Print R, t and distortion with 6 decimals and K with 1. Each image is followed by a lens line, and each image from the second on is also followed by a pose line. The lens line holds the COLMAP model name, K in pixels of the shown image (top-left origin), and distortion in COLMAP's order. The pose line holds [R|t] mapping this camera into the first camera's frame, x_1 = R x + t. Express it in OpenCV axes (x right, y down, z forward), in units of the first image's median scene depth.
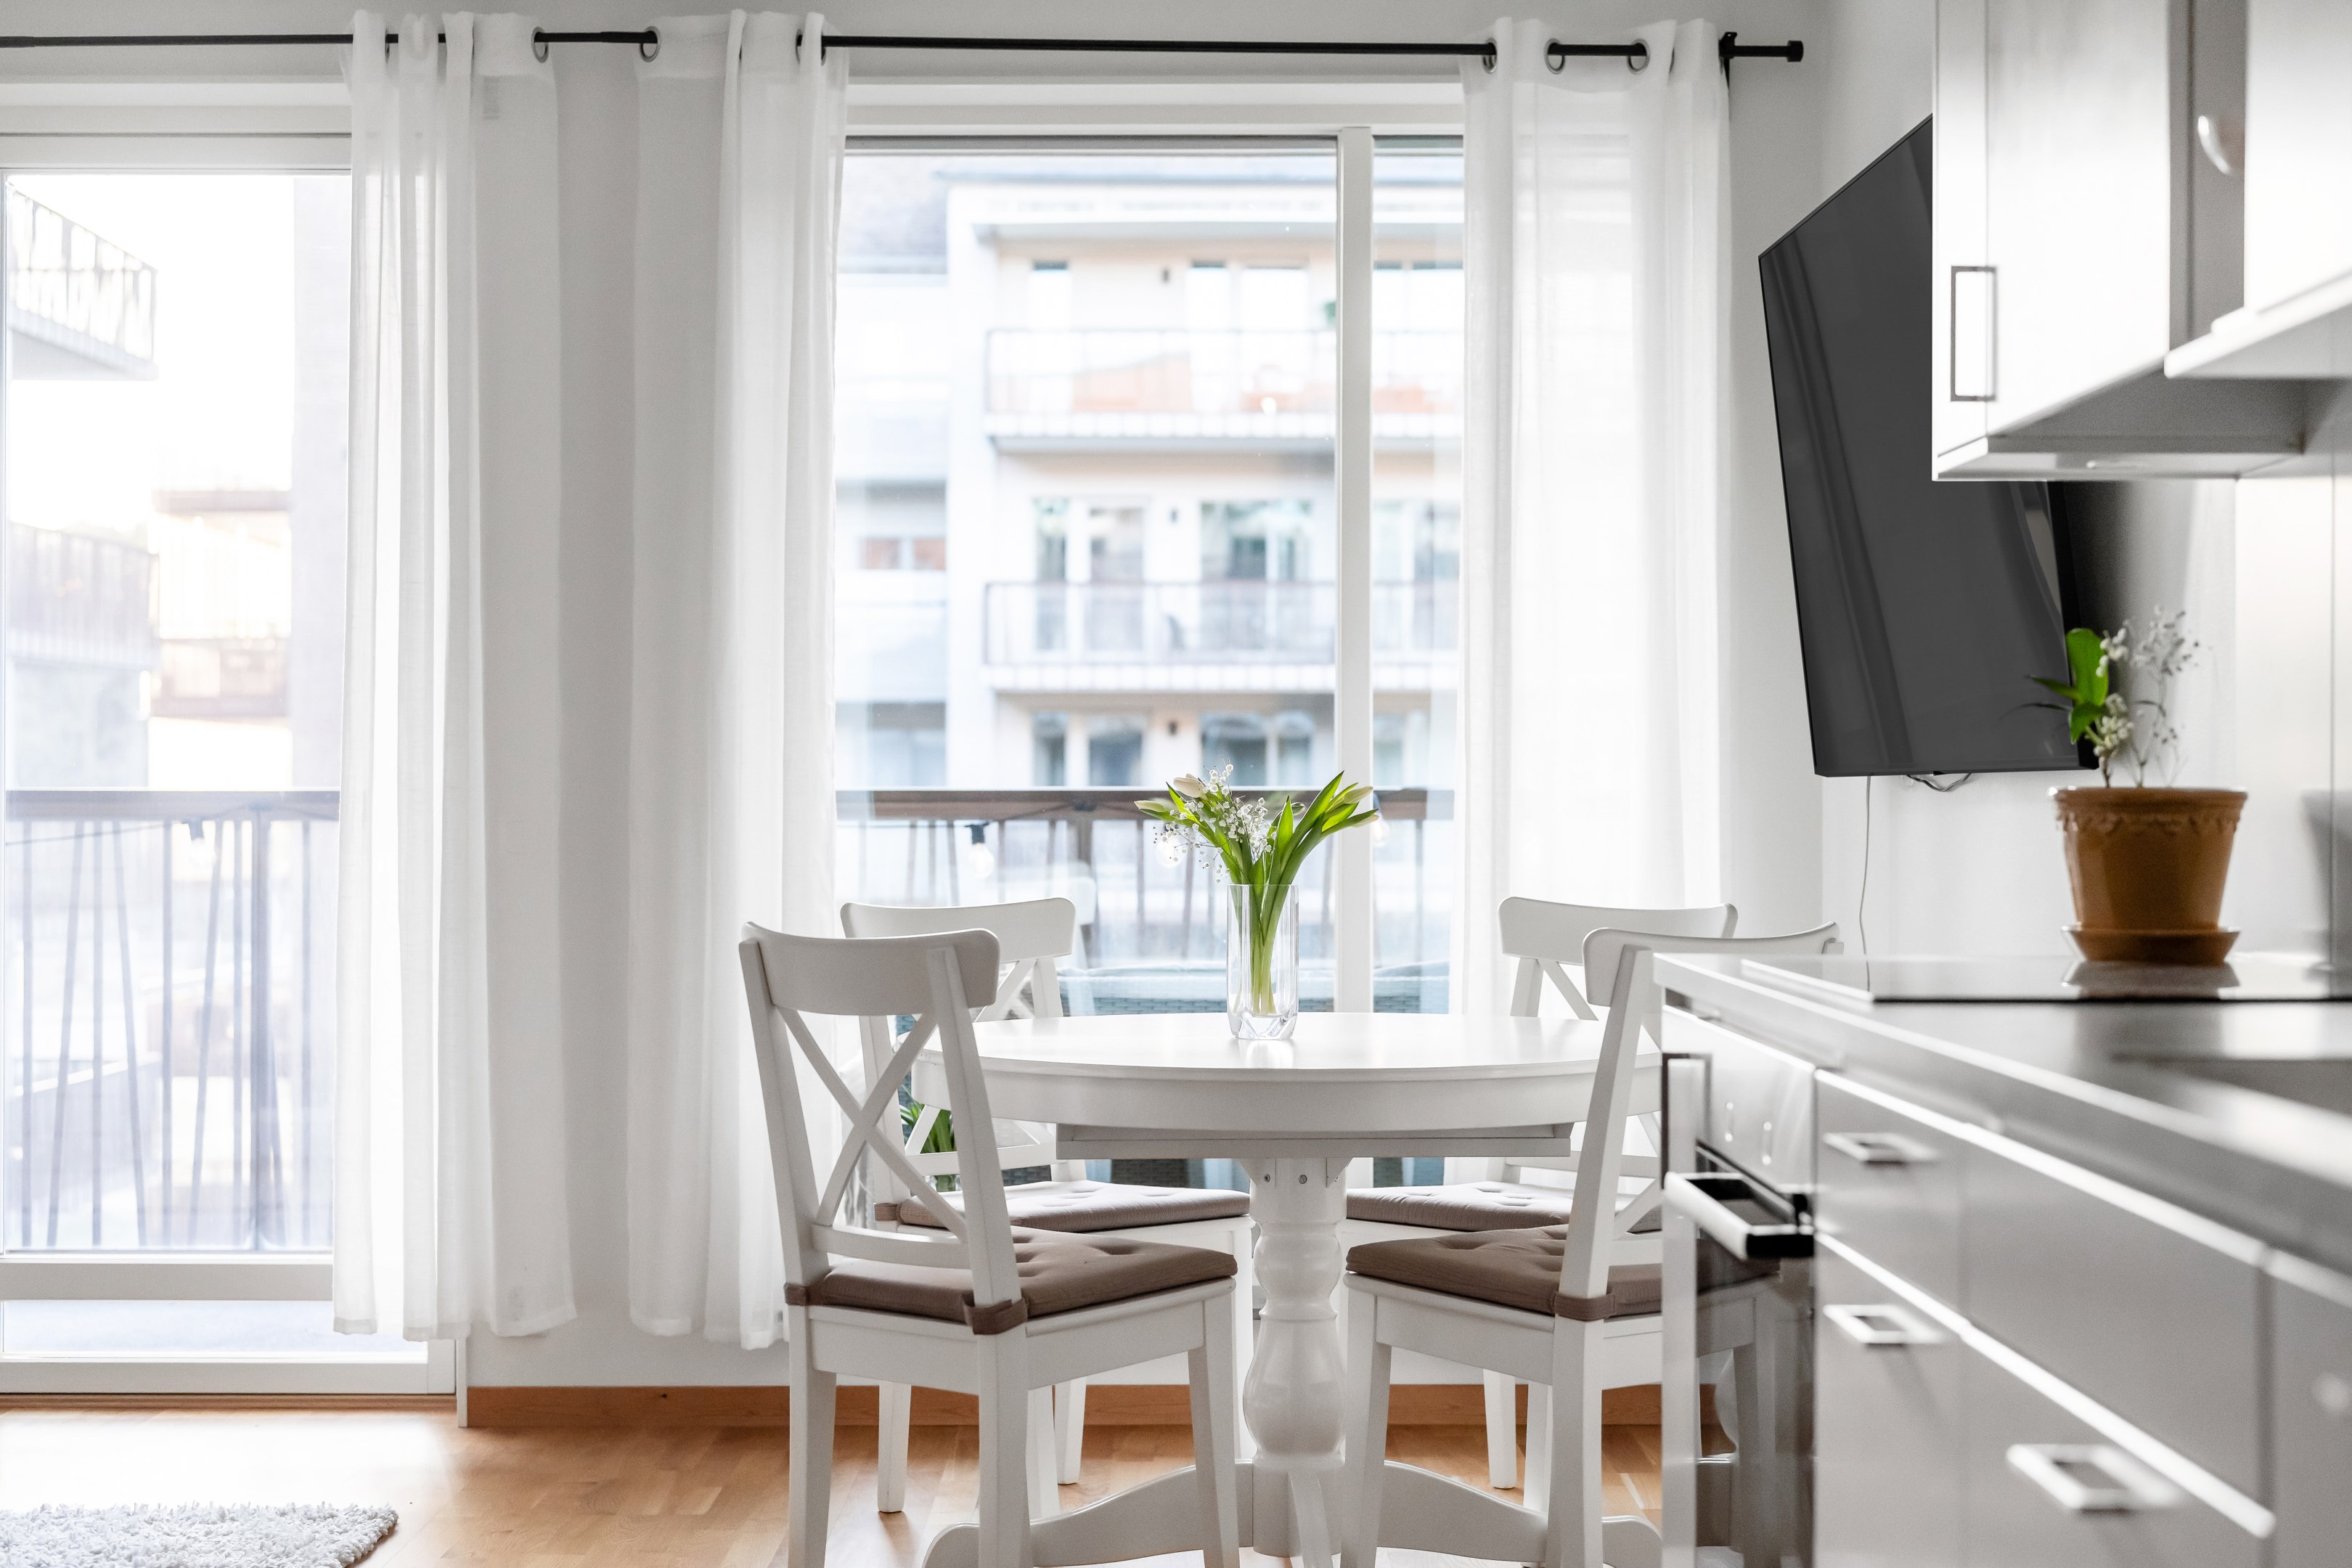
lens RADIAL K [[3403.5, 0, 1140.4], [0, 3403.5, 784.6], [0, 0, 1]] dist [0.020795, -0.044776]
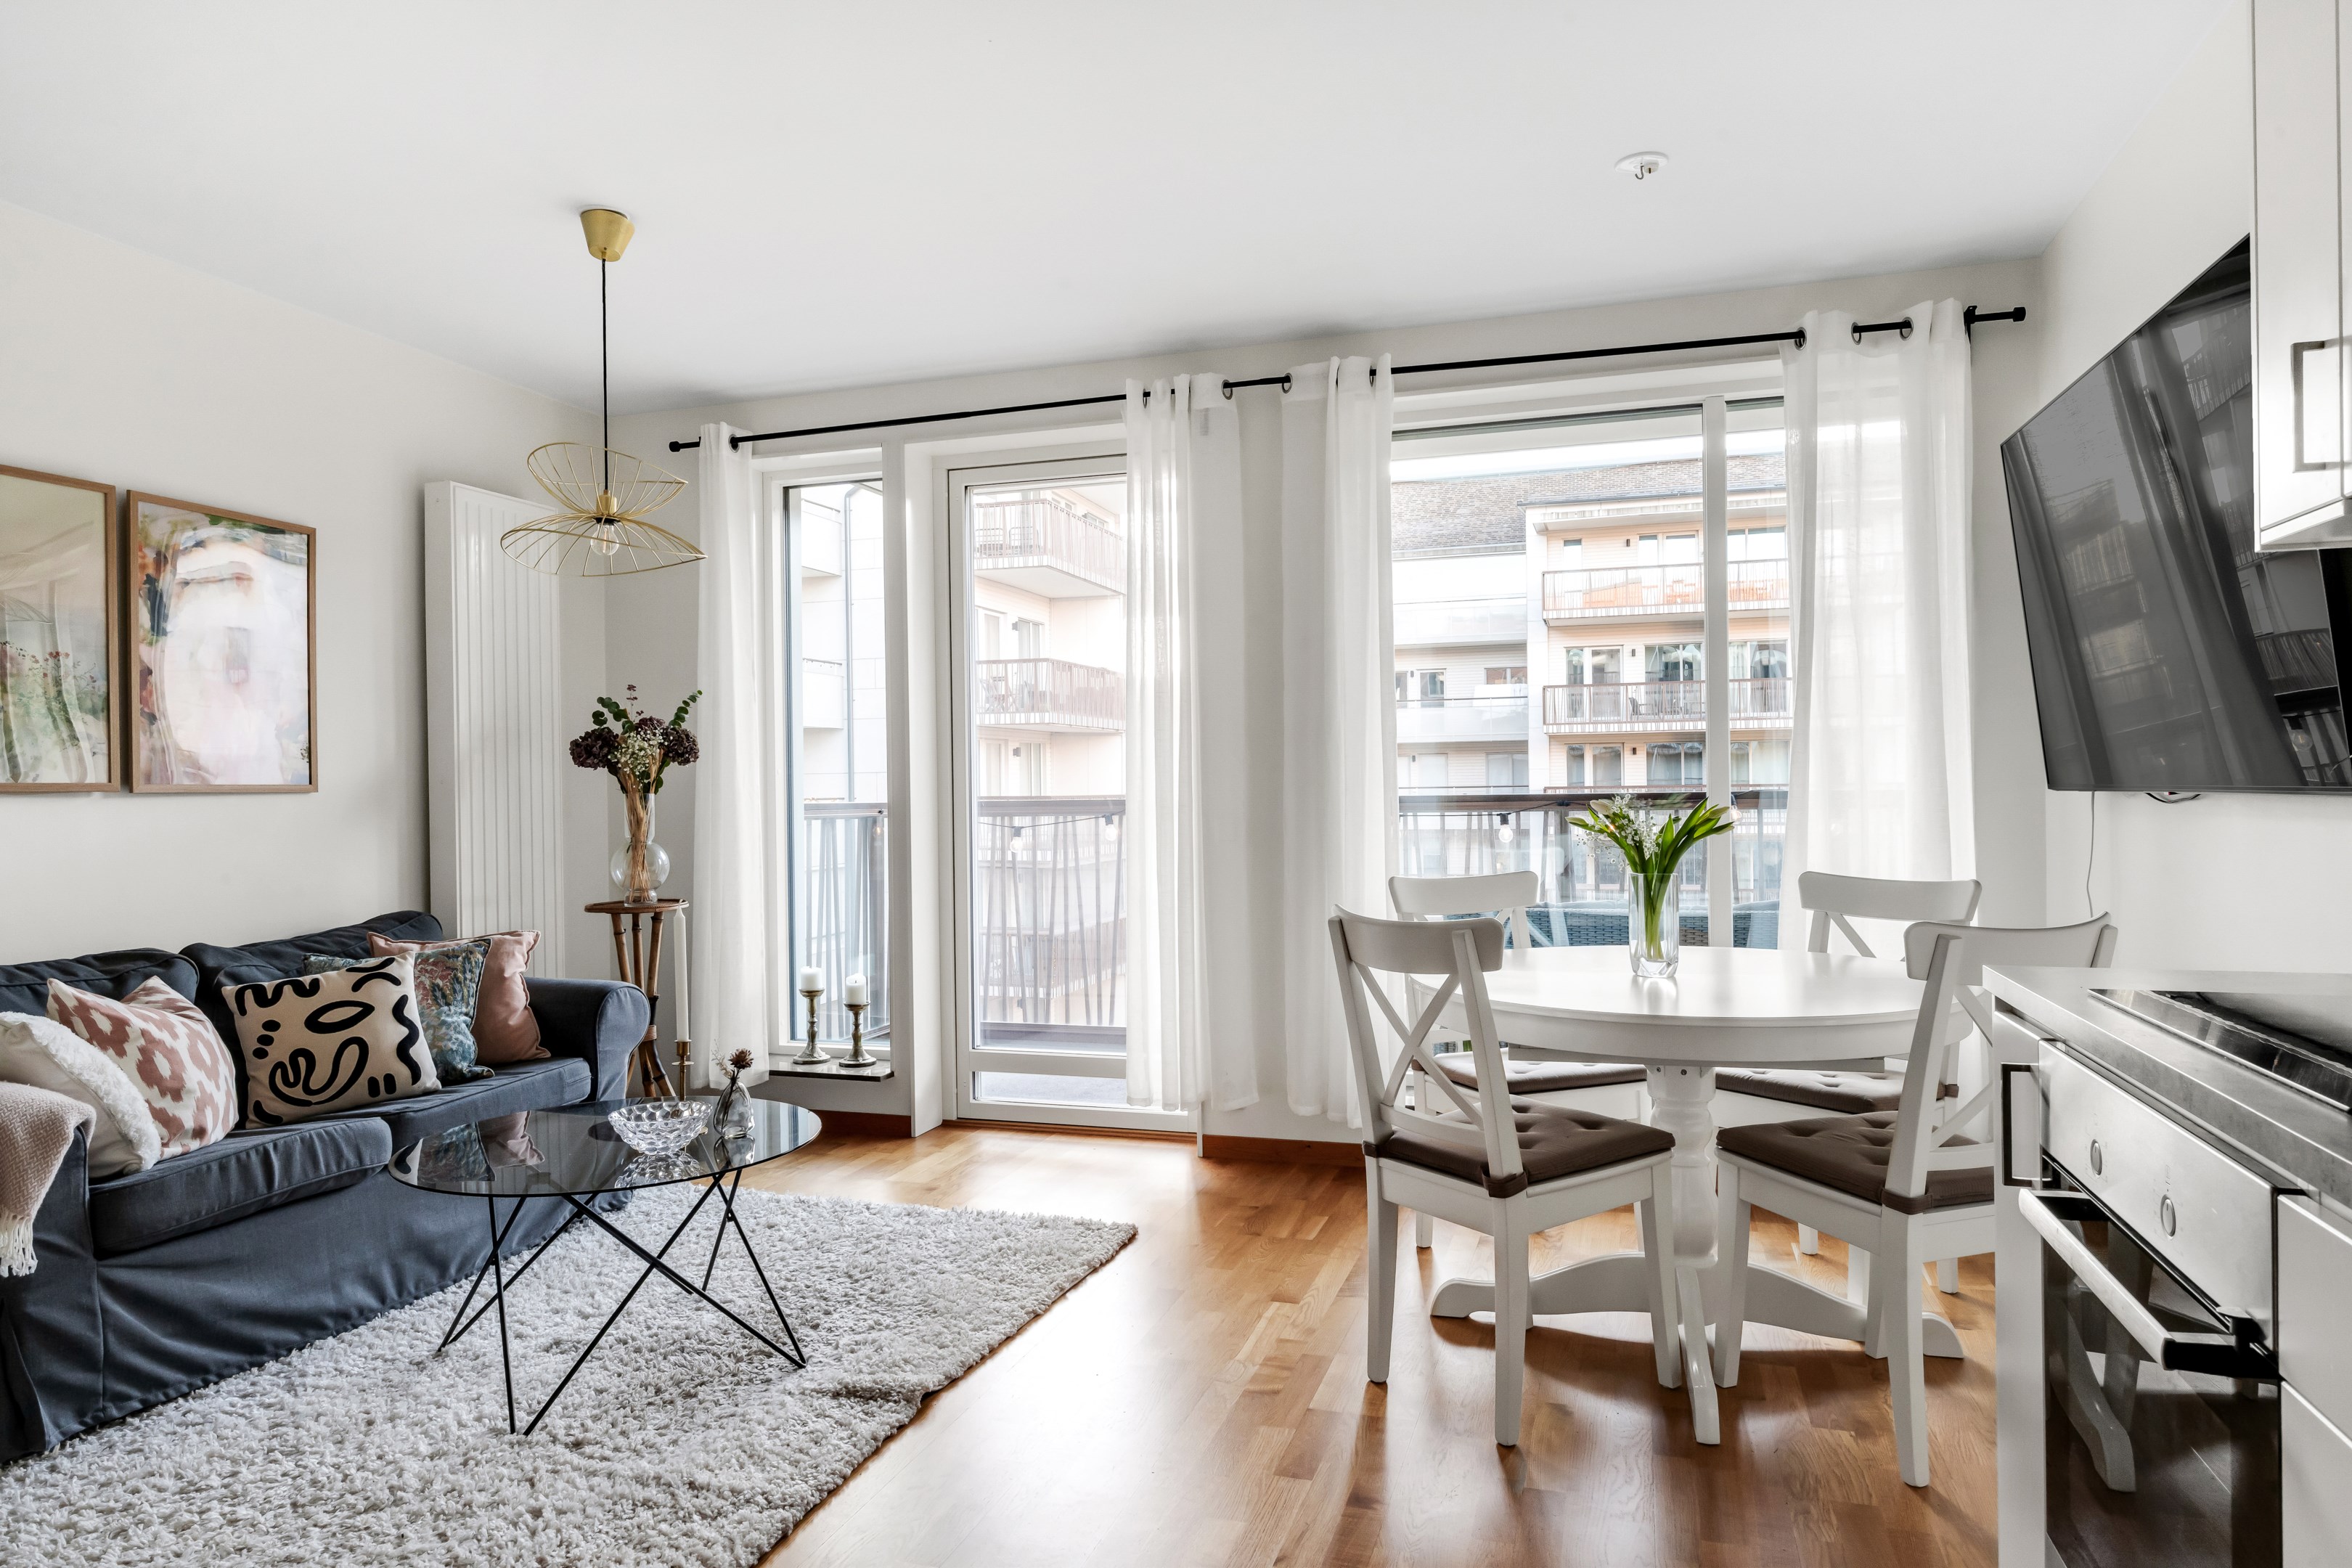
lens RADIAL K [[1438.1, 0, 1176.0], [0, 1438.1, 784.0], [0, 0, 1]] dist [0.000770, -0.001022]
pose [[0.954770, -0.014611, -0.296986, 0.019639], [0.015823, 0.999873, 0.001679, -0.011774], [0.296924, -0.006302, 0.954880, 0.271418]]
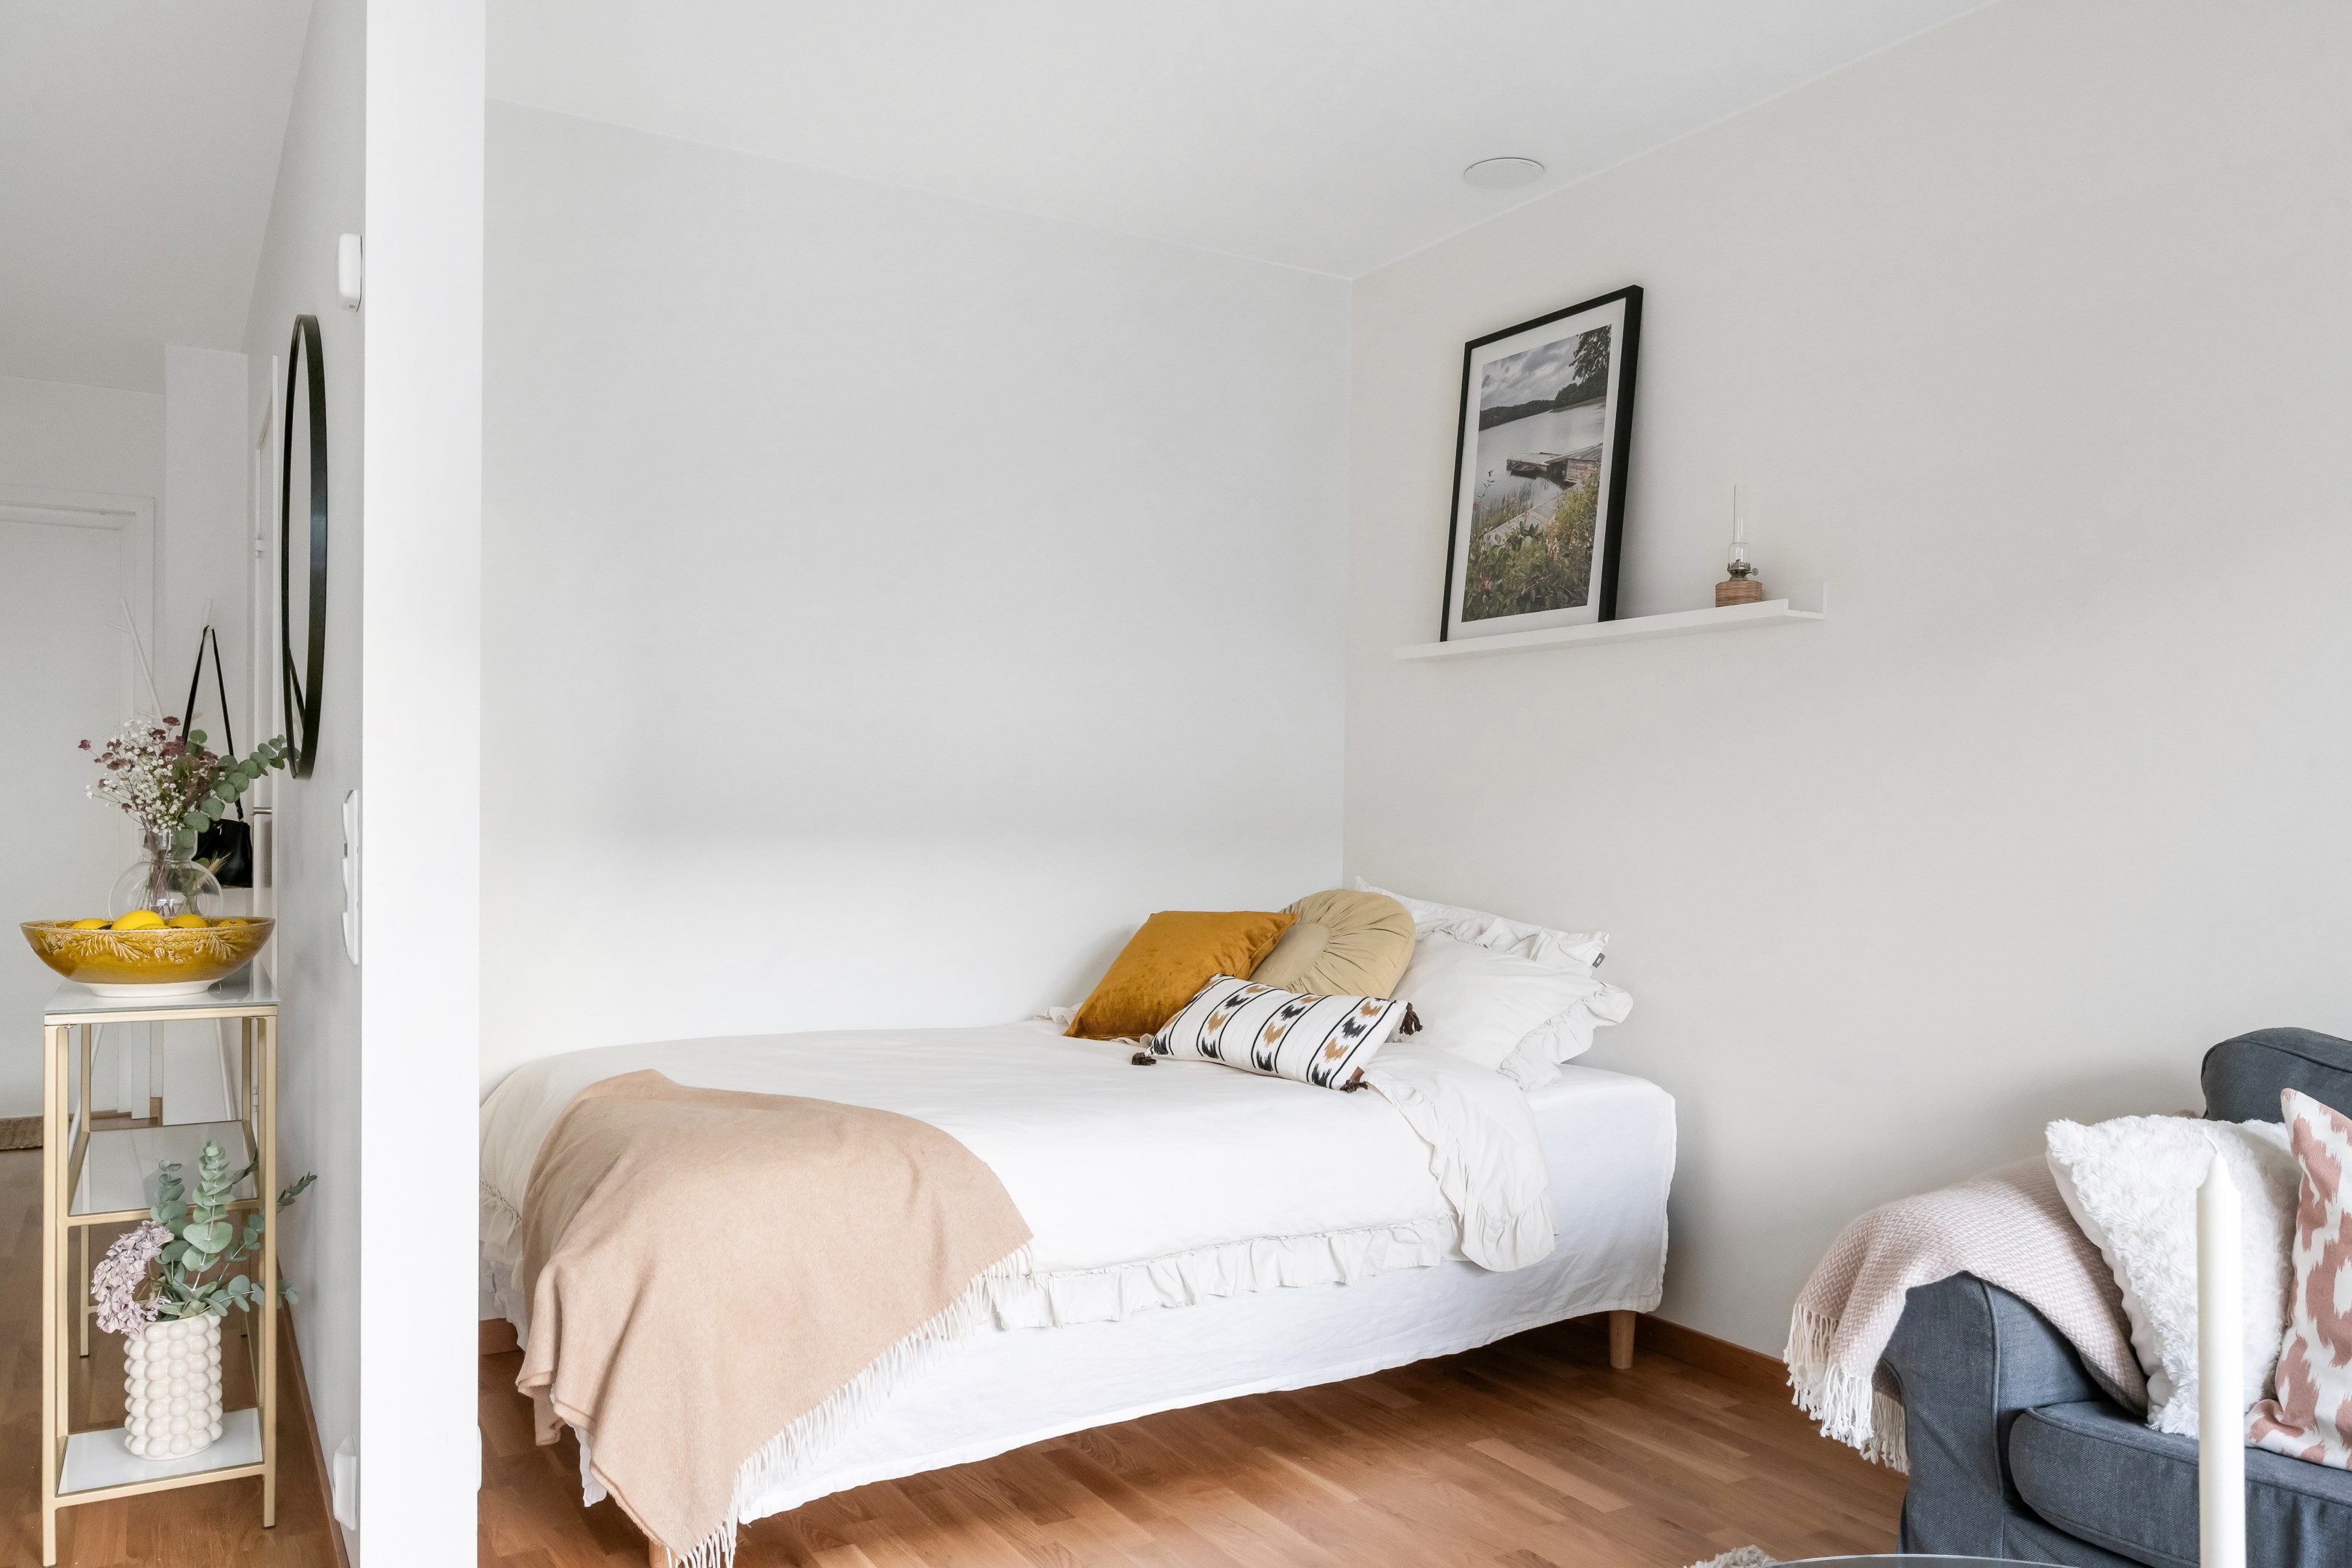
lens RADIAL K [[1704.0, 0, 1205.2], [0, 1704.0, 839.4], [0, 0, 1]] dist [-0.003434, -0.005690]
pose [[-0.847430, -0.002723, -0.530900, -0.123121], [-0.011581, 0.999844, 0.013357, -0.003114], [0.530781, 0.017467, -0.847329, 0.796191]]
